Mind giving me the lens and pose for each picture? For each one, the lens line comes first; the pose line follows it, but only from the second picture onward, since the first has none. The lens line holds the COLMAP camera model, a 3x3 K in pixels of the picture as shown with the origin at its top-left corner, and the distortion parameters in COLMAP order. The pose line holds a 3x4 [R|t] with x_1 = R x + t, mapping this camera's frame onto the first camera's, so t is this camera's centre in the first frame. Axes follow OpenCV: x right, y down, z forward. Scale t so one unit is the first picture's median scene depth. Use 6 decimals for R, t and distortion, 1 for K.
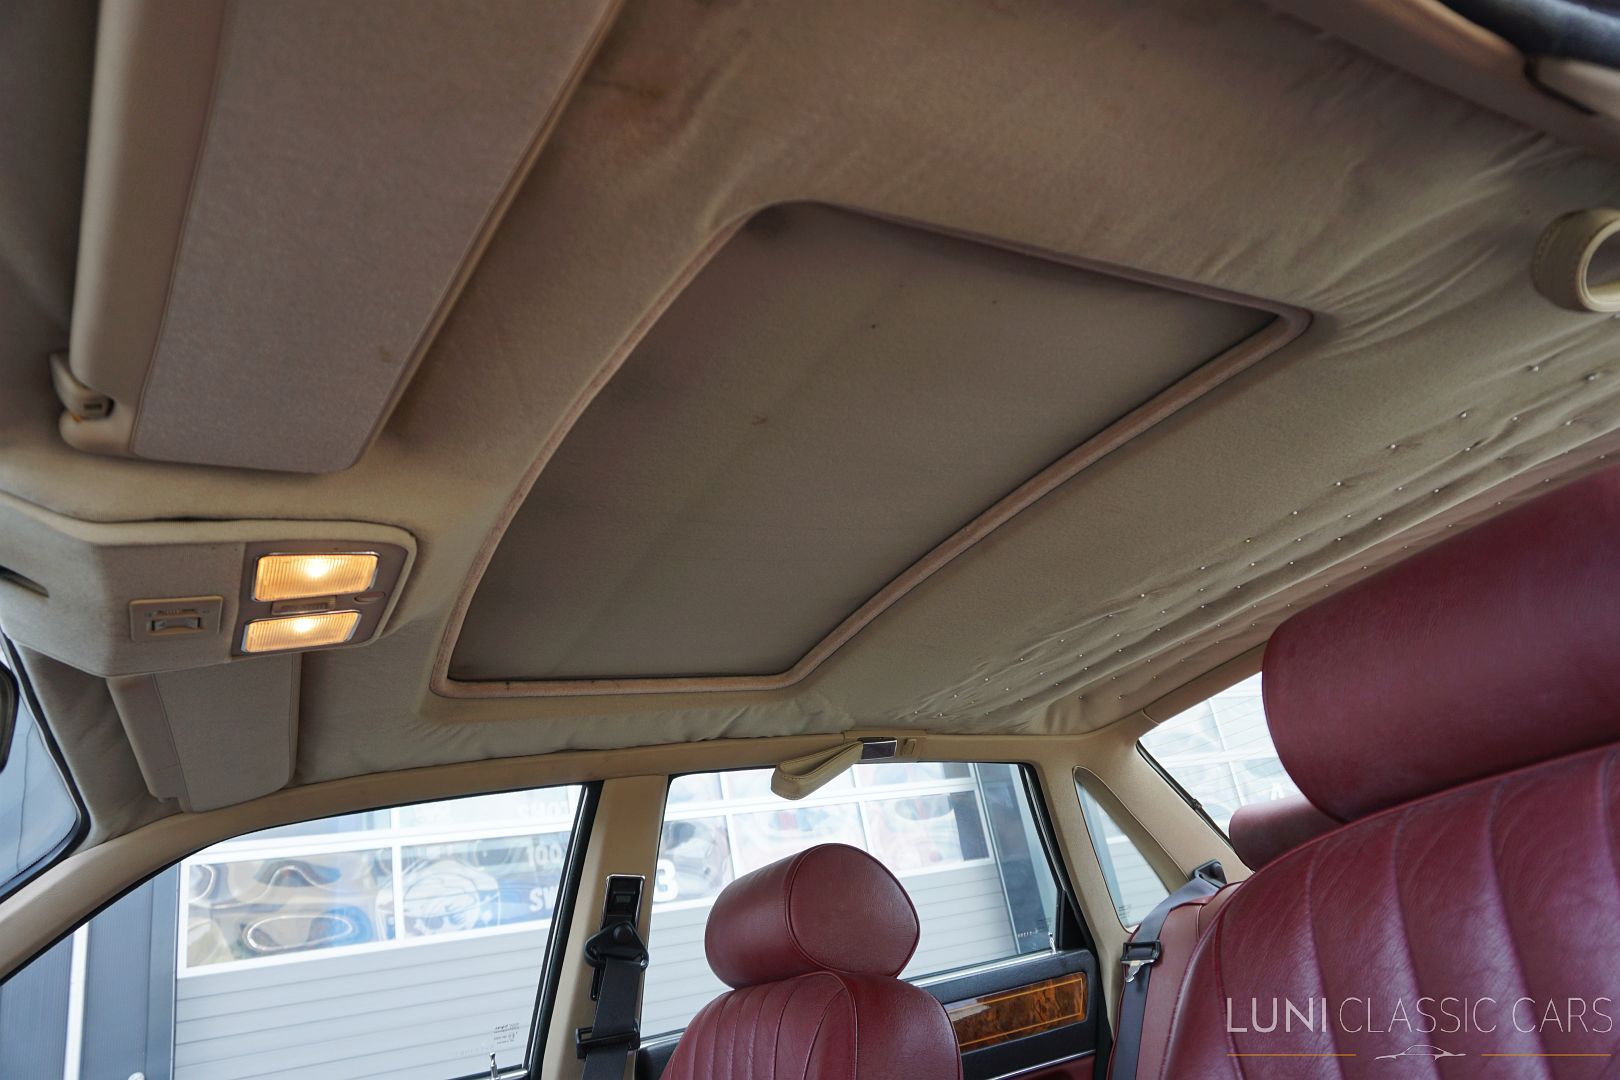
lens RADIAL K [[1084.7, 0, 814.1], [0, 1084.7, 539.5], [0, 0, 1]] dist [-0.053301, 0.043940]
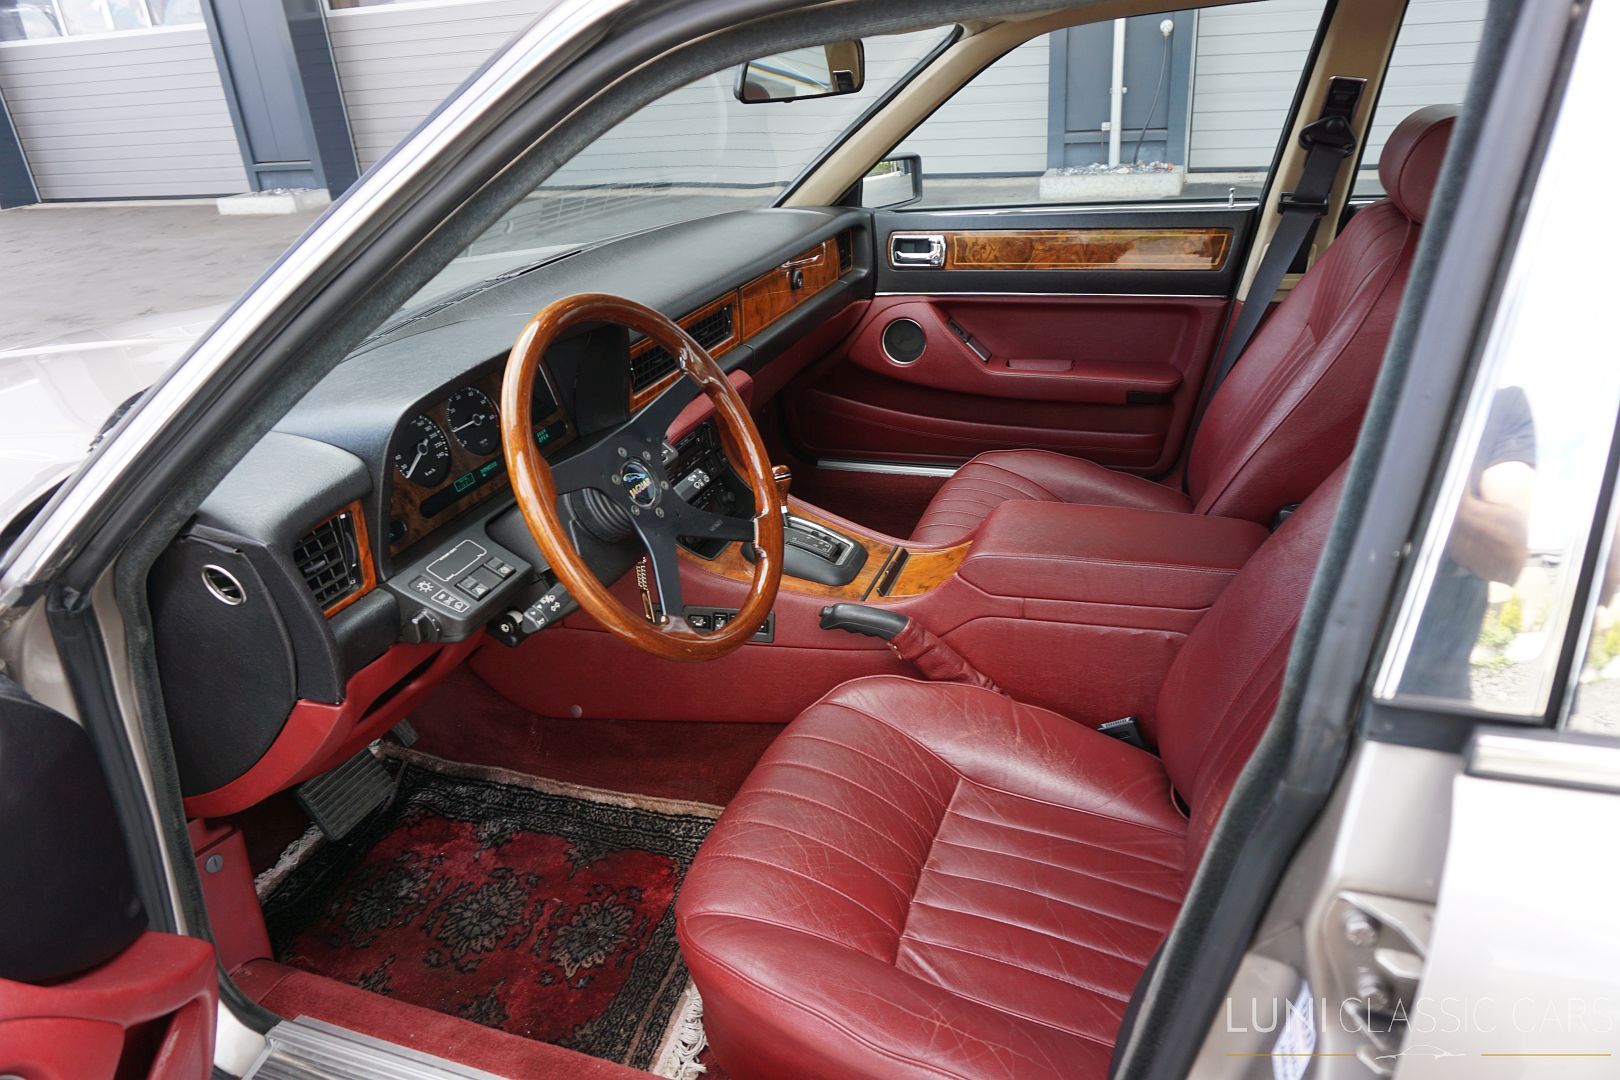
lens RADIAL K [[1084.7, 0, 814.1], [0, 1084.7, 539.5], [0, 0, 1]] dist [-0.053301, 0.043940]
pose [[0.654509, 0.440518, -0.614461, 0.385785], [0.242822, 0.647185, 0.722626, -0.349819], [0.716000, -0.622170, 0.316621, -0.106068]]
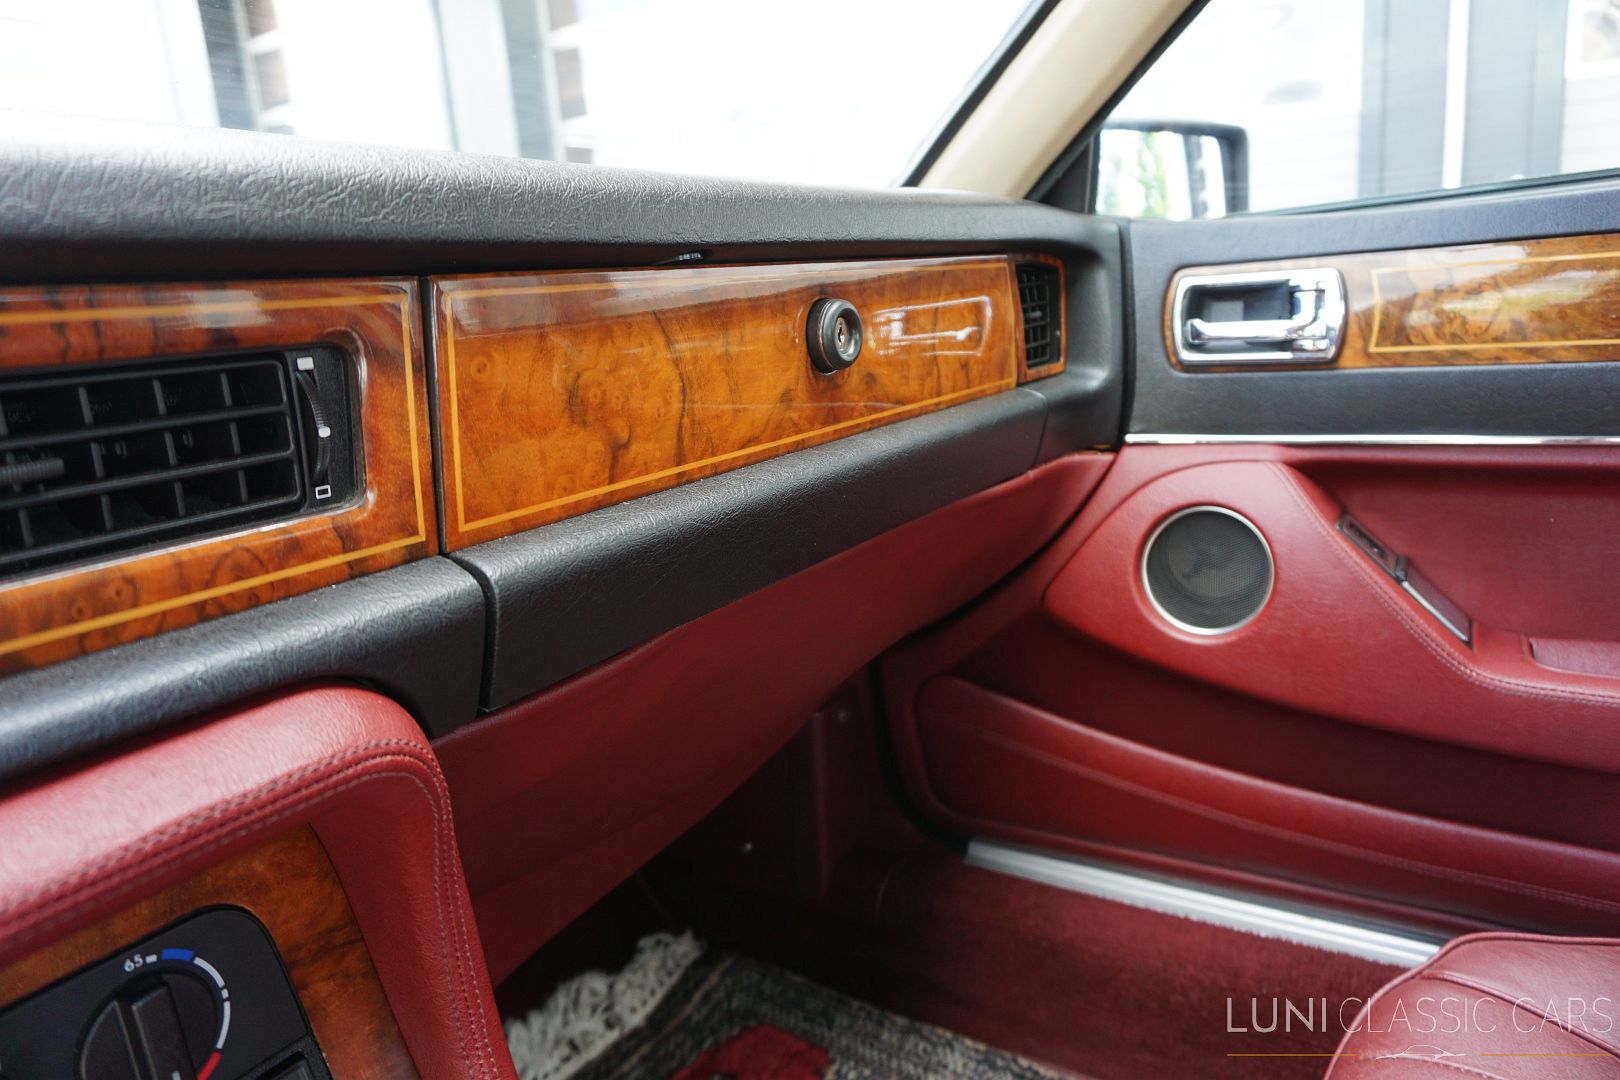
lens RADIAL K [[1084.7, 0, 814.1], [0, 1084.7, 539.5], [0, 0, 1]] dist [-0.053301, 0.043940]
pose [[0.471514, 0.332742, -0.816675, -0.257405], [0.332246, 0.790813, 0.514030, 0.256218], [0.816877, -0.513709, 0.262327, 0.354052]]
